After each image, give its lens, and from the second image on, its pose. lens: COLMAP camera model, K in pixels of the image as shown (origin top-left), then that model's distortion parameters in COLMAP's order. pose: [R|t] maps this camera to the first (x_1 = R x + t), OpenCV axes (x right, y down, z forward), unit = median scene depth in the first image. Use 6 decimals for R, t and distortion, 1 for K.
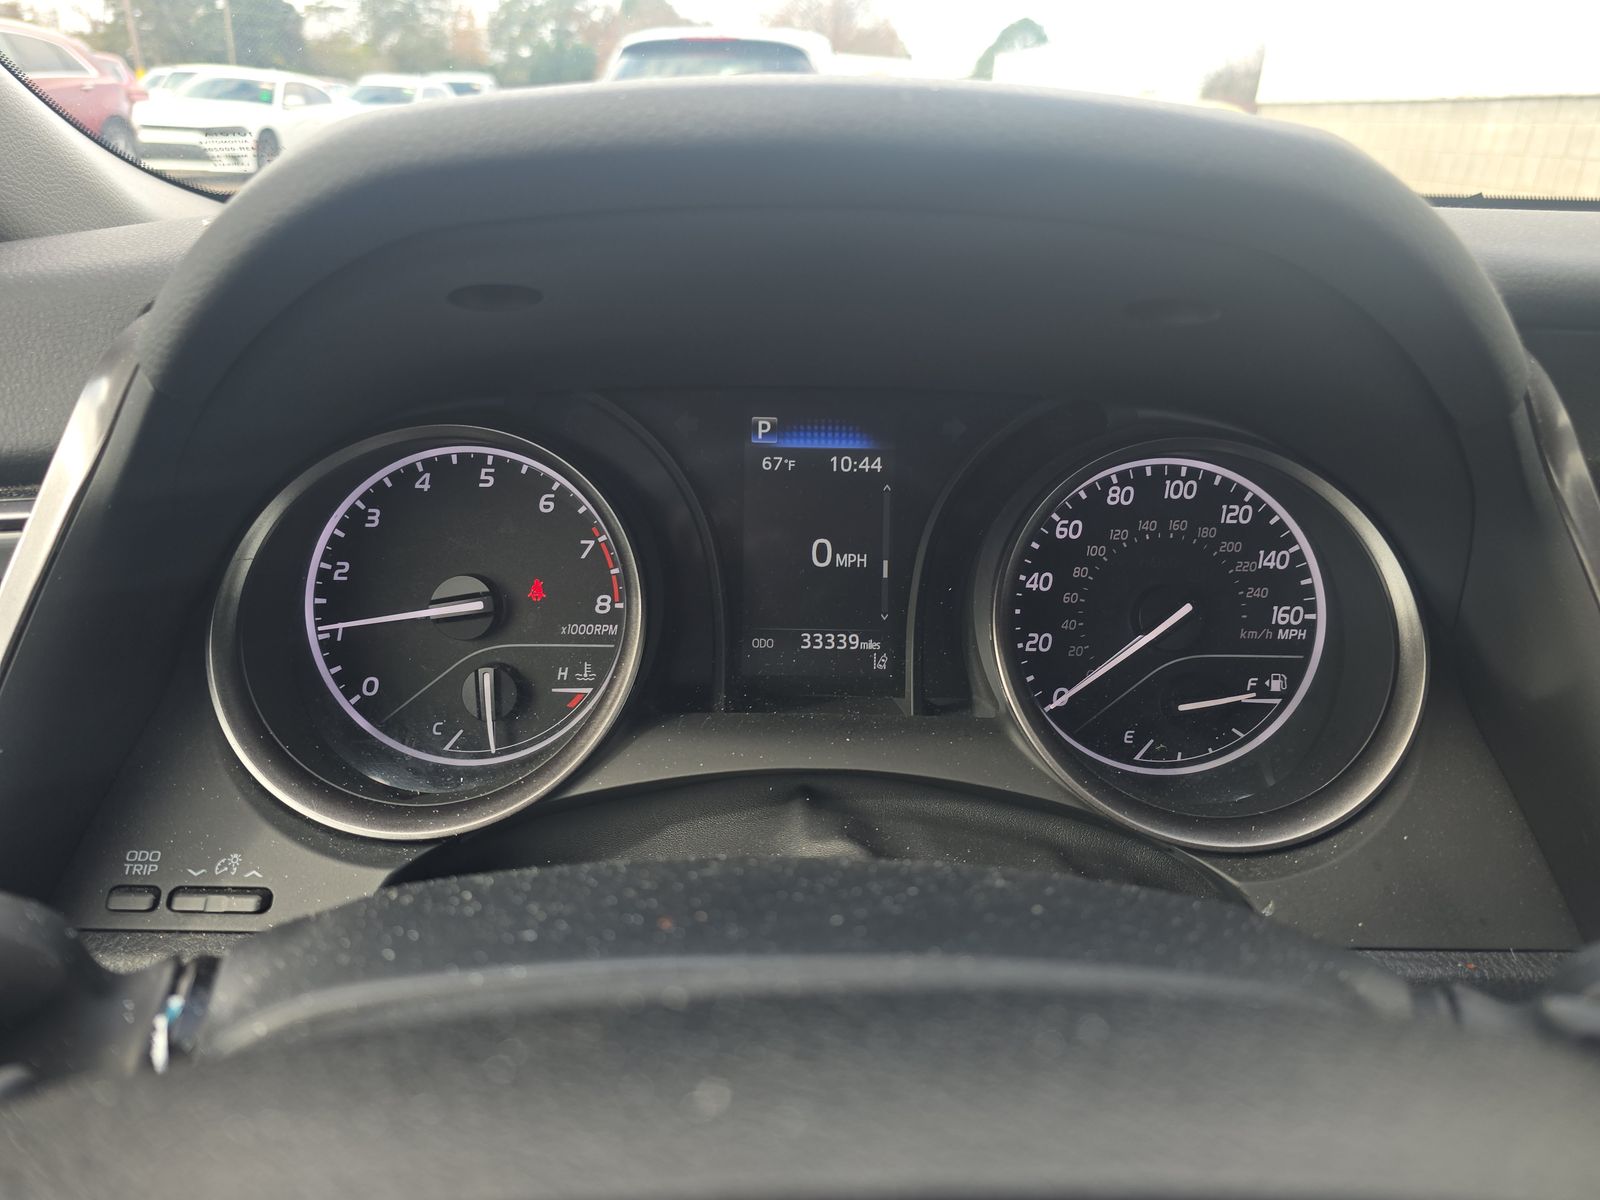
lens RADIAL K [[1093.2, 0, 806.5], [0, 1093.2, 593.1], [0, 0, 1]] dist [0.051998, -0.058882]
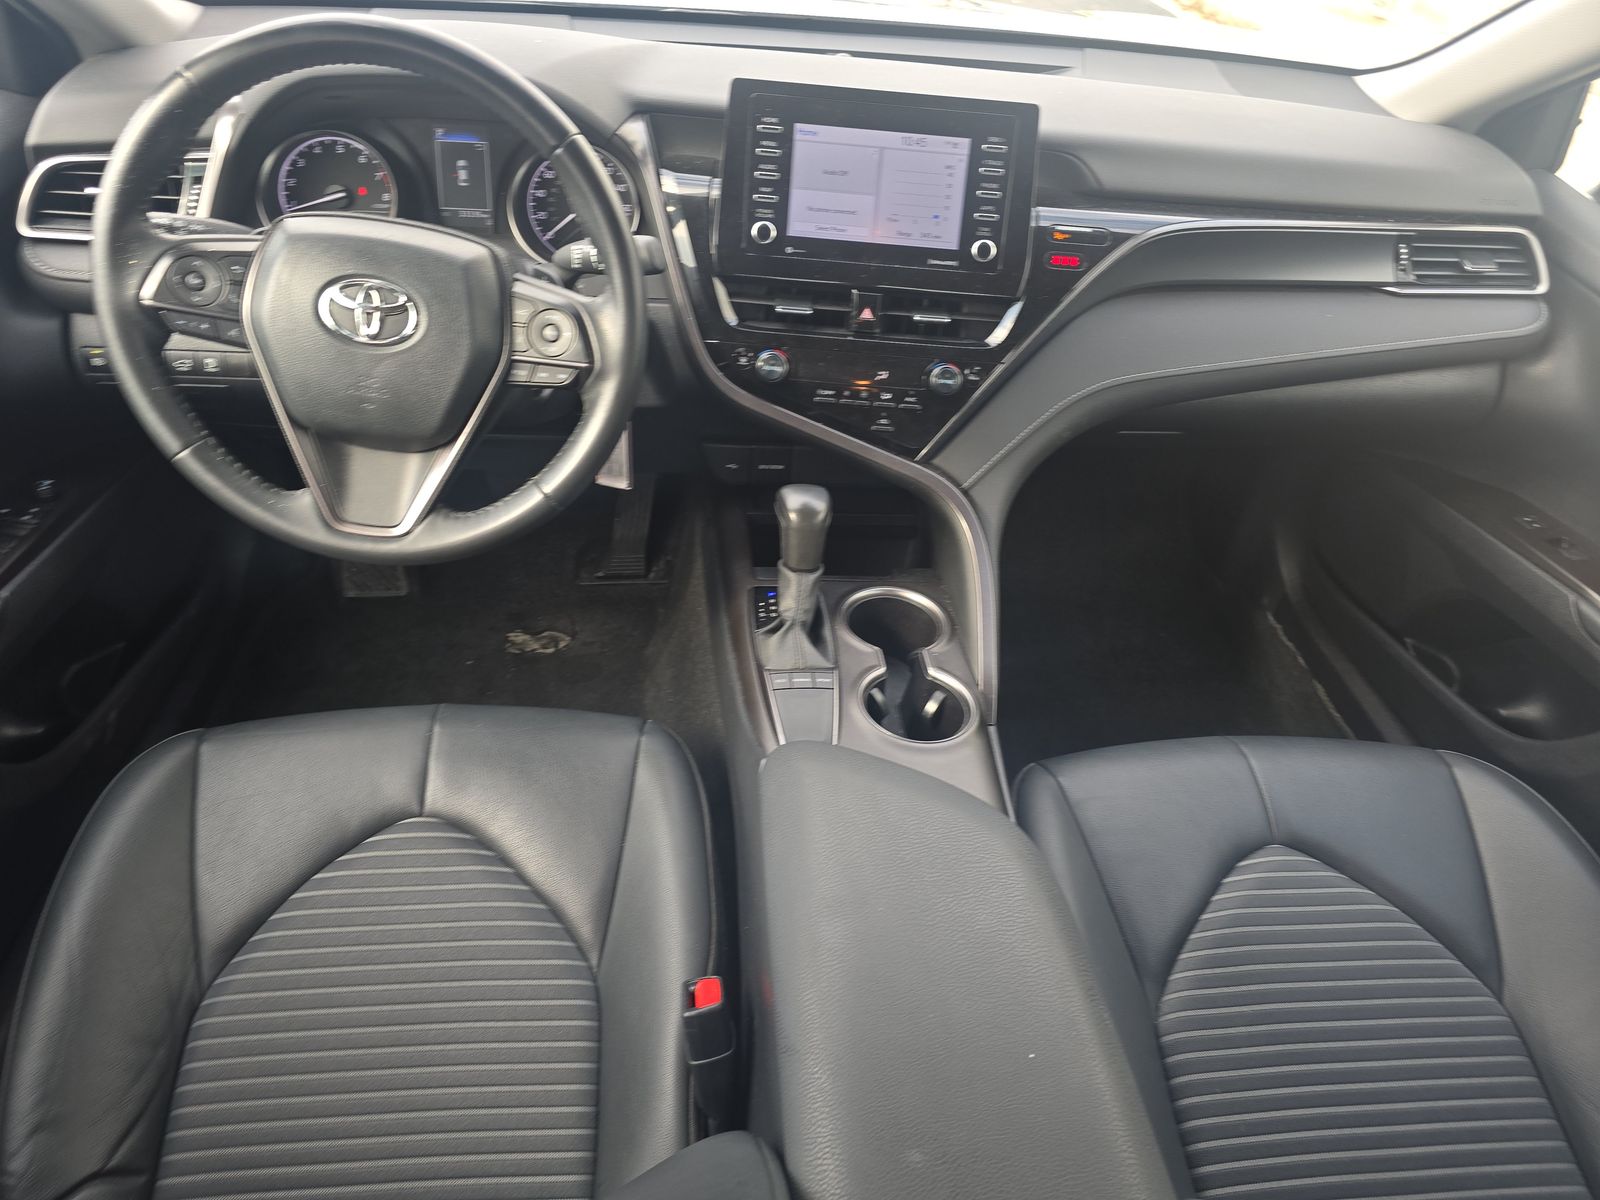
lens RADIAL K [[1063.8, 0, 800.0], [0, 1063.8, 600.0], [0, 0, 1]] dist [0.021850, -0.004965]
pose [[0.994374, -0.016775, 0.104585, 0.588022], [-0.013441, 0.959412, 0.281686, 0.219470], [-0.105065, -0.281507, 0.953790, -2.117053]]
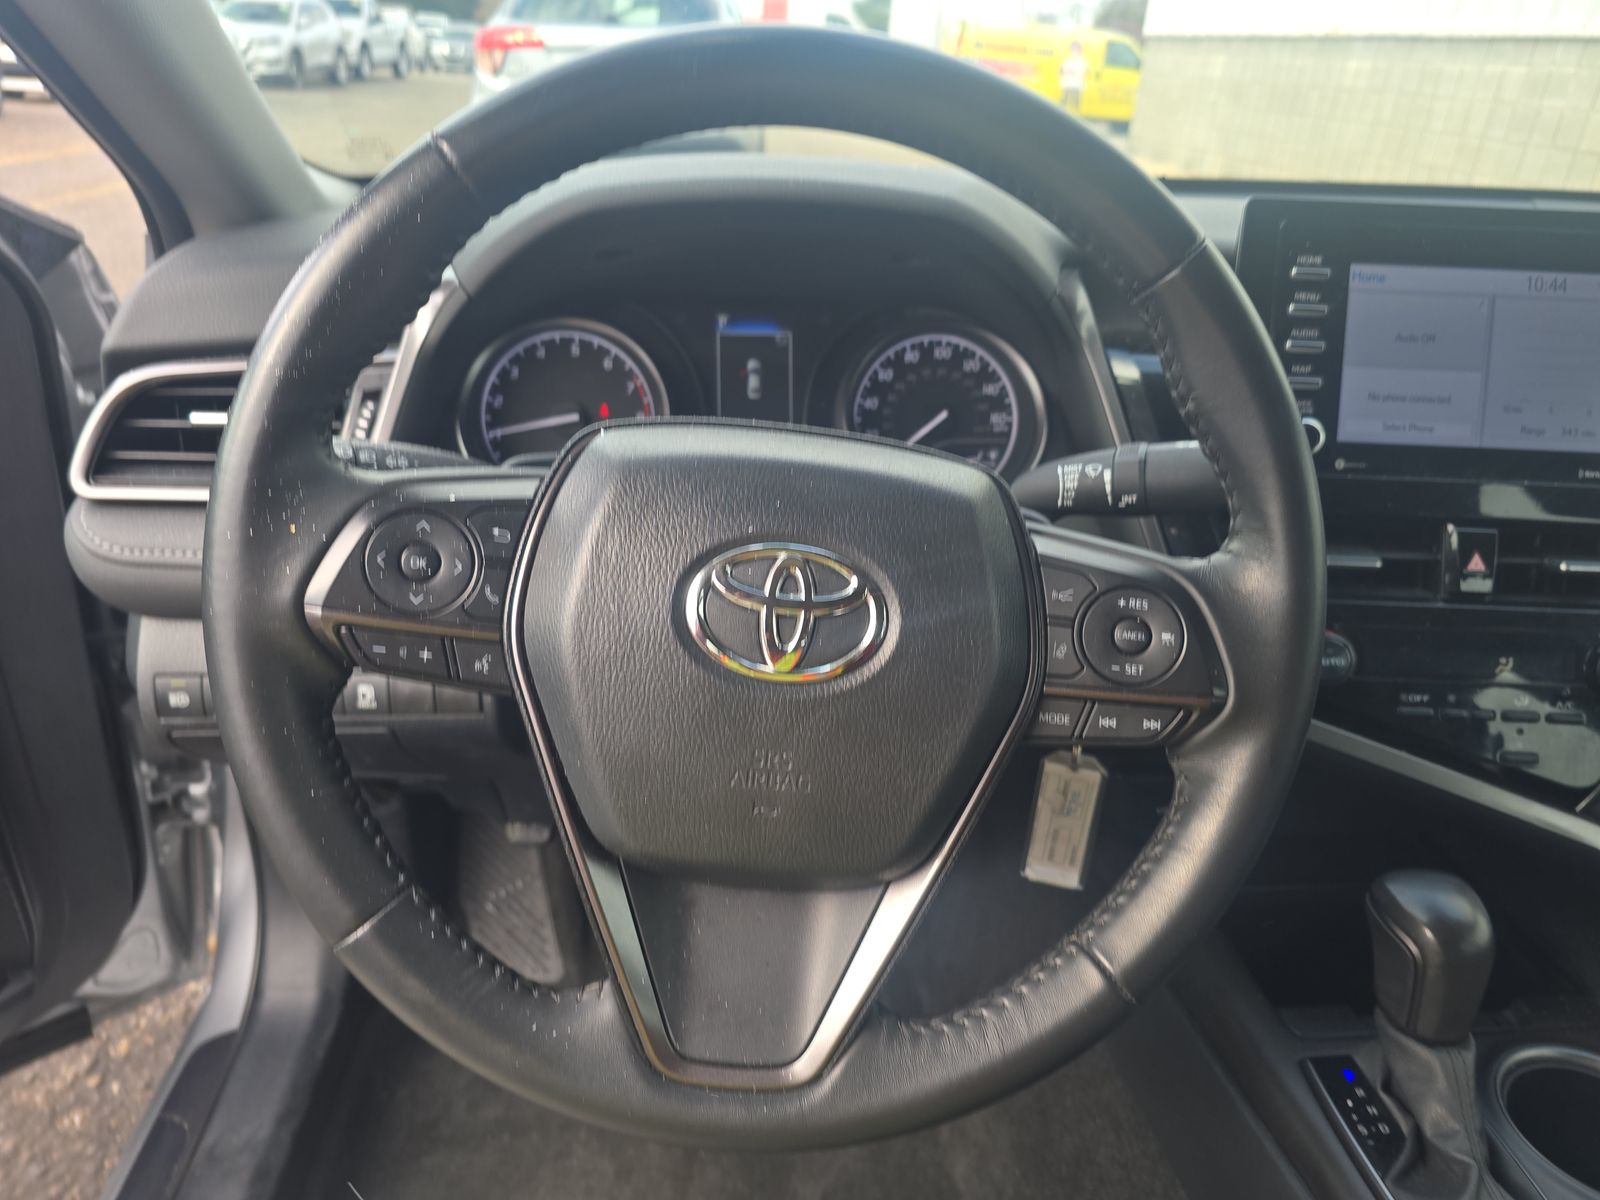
lens RADIAL K [[1093.2, 0, 806.5], [0, 1093.2, 593.1], [0, 0, 1]] dist [0.051998, -0.058882]
pose [[0.996378, -0.030044, 0.079551, -0.058696], [0.025529, 0.998038, 0.057177, 0.207167], [-0.081113, -0.054939, 0.995190, -0.897097]]
